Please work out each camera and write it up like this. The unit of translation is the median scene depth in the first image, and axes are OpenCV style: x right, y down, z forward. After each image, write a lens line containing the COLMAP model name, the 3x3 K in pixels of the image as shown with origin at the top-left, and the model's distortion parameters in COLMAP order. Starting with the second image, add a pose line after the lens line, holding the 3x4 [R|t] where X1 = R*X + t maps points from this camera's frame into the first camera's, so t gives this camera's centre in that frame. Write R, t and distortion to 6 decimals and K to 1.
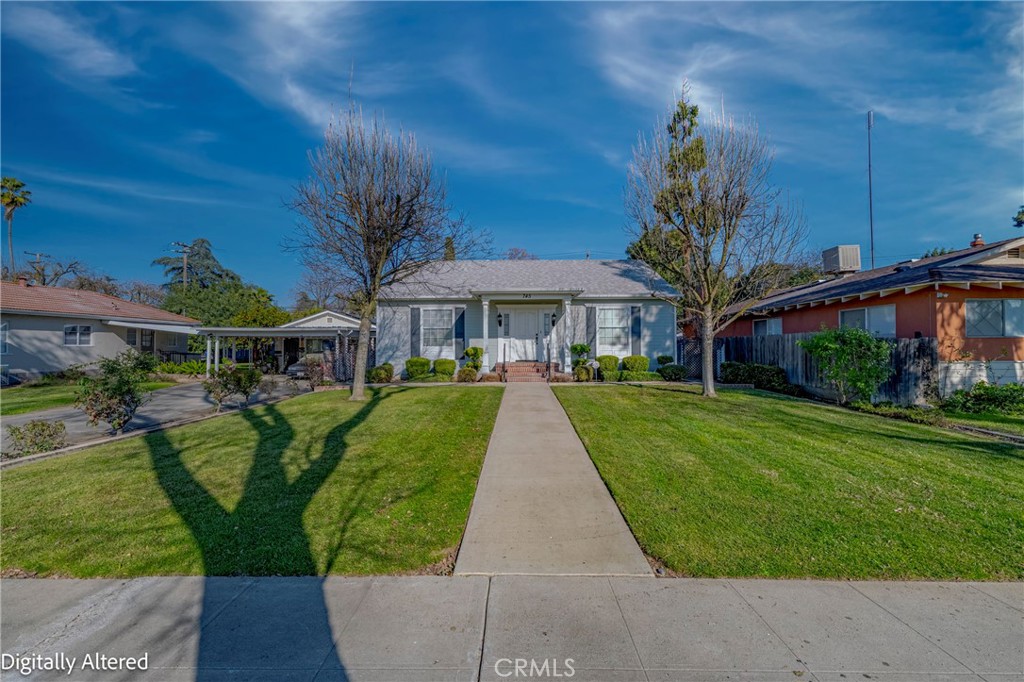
lens RADIAL K [[401.5, 0, 515.3], [0, 401.5, 344.3], [0, 0, 1]] dist [-0.002631, 0.000522]
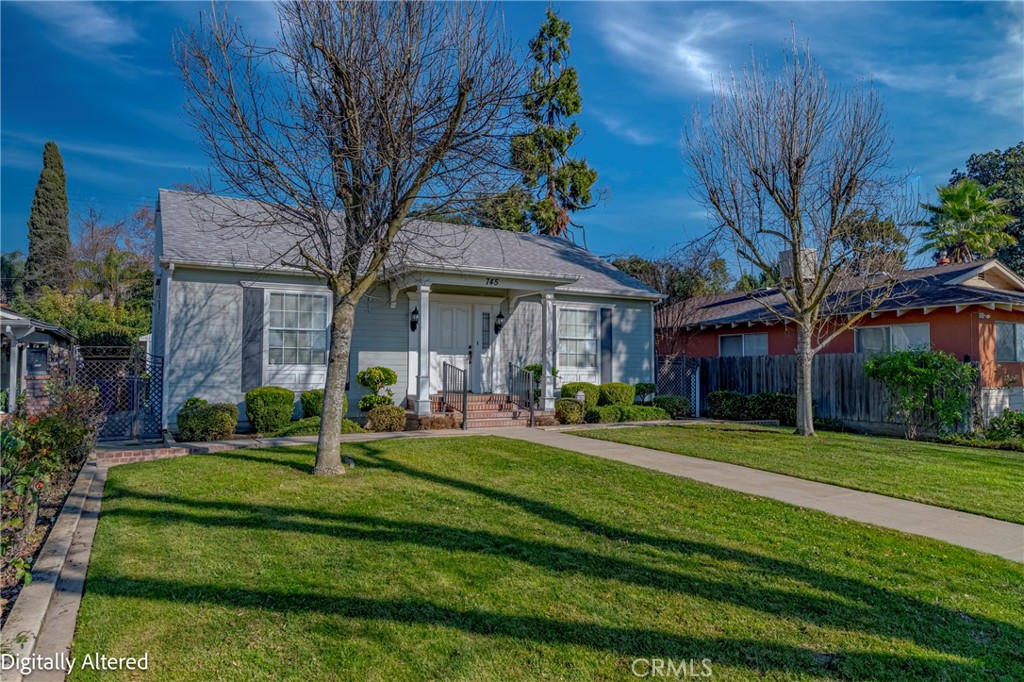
lens RADIAL K [[671.3, 0, 508.7], [0, 671.3, 343.9], [0, 0, 1]] dist [-0.008778, -0.003566]
pose [[0.872474, 0.027684, 0.487876, -0.383135], [-0.011010, 0.999254, -0.037013, 0.006903], [-0.488537, 0.026922, 0.872128, 0.116998]]
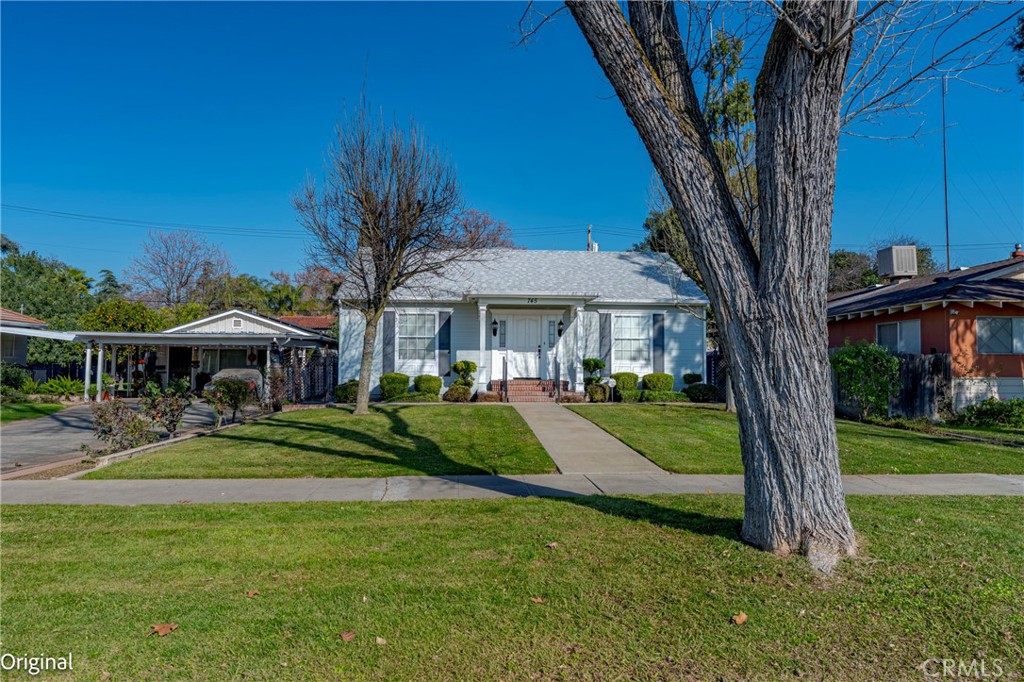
lens RADIAL K [[671.3, 0, 509.3], [0, 671.3, 341.1], [0, 0, 1]] dist [-0.008778, -0.003566]
pose [[0.997377, 0.012304, 0.071334, -0.106356], [-0.009949, 0.999397, -0.033270, 0.011022], [-0.071700, 0.032473, 0.996897, -0.357138]]
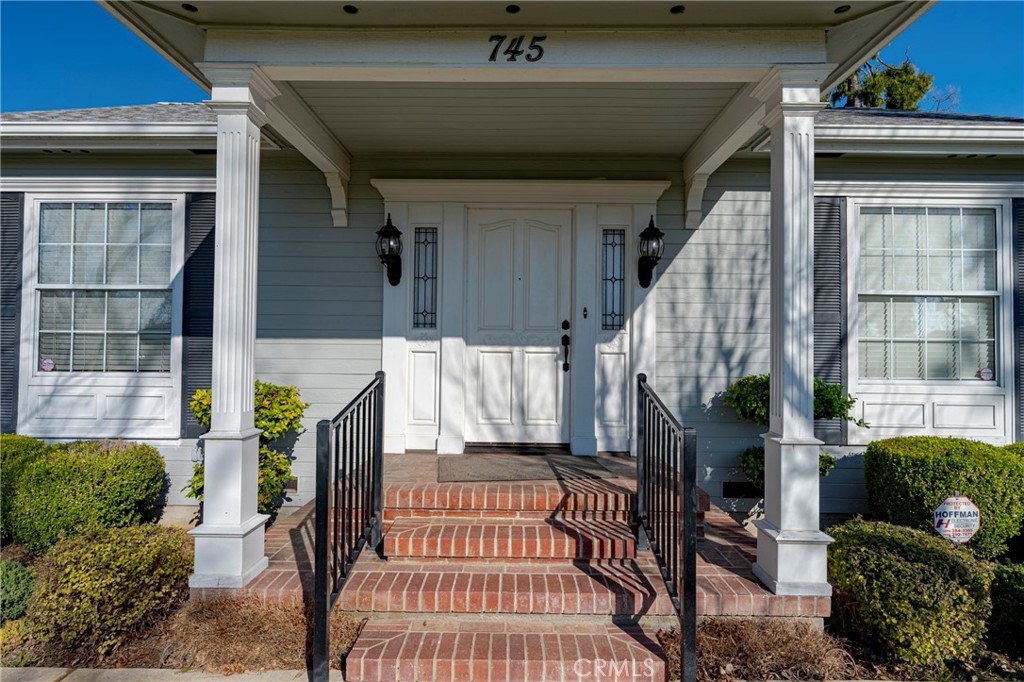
lens RADIAL K [[534.3, 0, 514.6], [0, 534.3, 343.3], [0, 0, 1]] dist [-0.007740, 0.000357]
pose [[0.999882, 0.012521, -0.008857, 0.028748], [-0.012746, 0.999584, -0.025881, -0.006866], [0.008530, 0.025991, 0.999626, 0.727547]]
